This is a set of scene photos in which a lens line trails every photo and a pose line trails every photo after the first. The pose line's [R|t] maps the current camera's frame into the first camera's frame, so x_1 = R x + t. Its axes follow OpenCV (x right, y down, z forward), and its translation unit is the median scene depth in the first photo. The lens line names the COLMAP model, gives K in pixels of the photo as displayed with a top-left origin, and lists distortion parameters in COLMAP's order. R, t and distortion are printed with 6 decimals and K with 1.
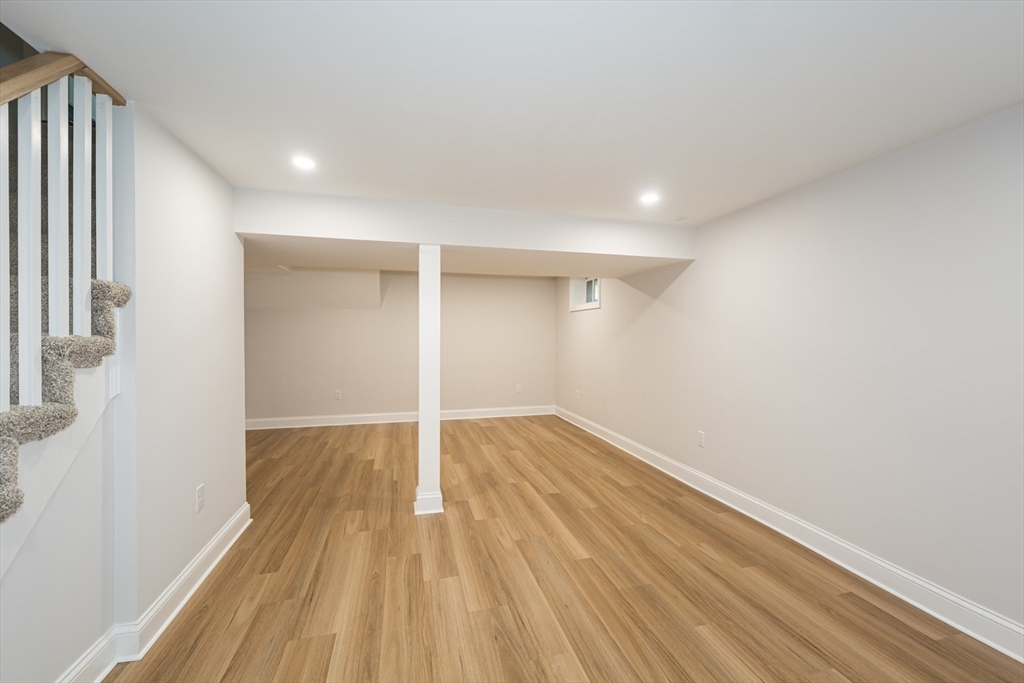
lens RADIAL K [[418.7, 0, 512.2], [0, 418.7, 337.2], [0, 0, 1]] dist [0.000883, 0.000044]
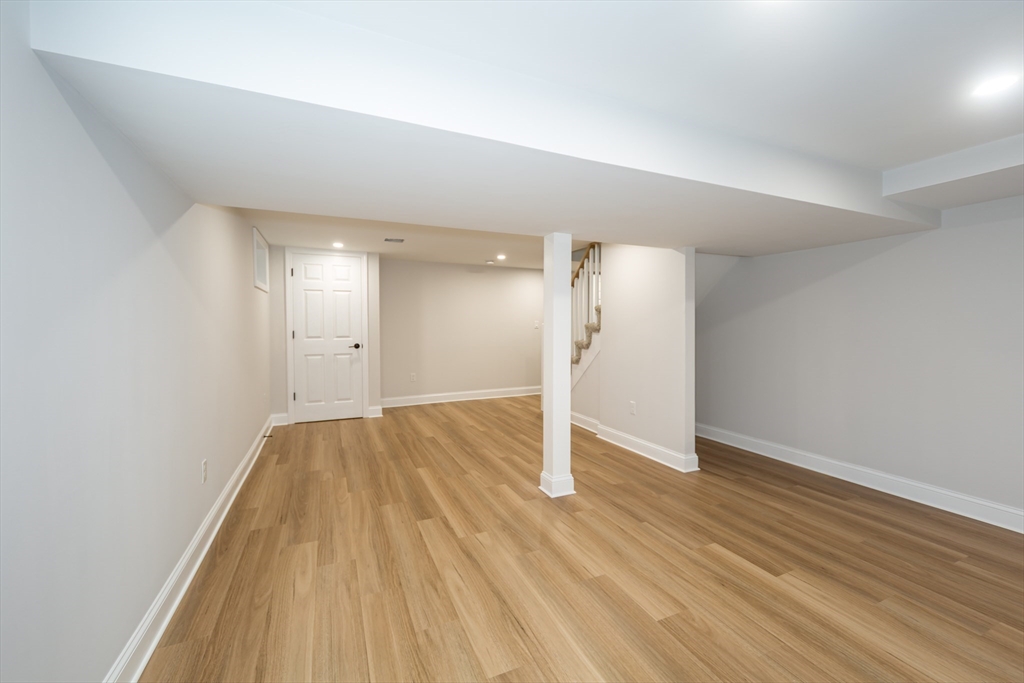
lens RADIAL K [[418.7, 0, 513.1], [0, 418.7, 337.8], [0, 0, 1]] dist [0.000883, 0.000044]
pose [[-0.986263, 0.001186, -0.165181, 0.071307], [-0.005143, 0.999269, 0.037879, -0.002632], [0.165105, 0.038209, -0.985536, 1.913770]]
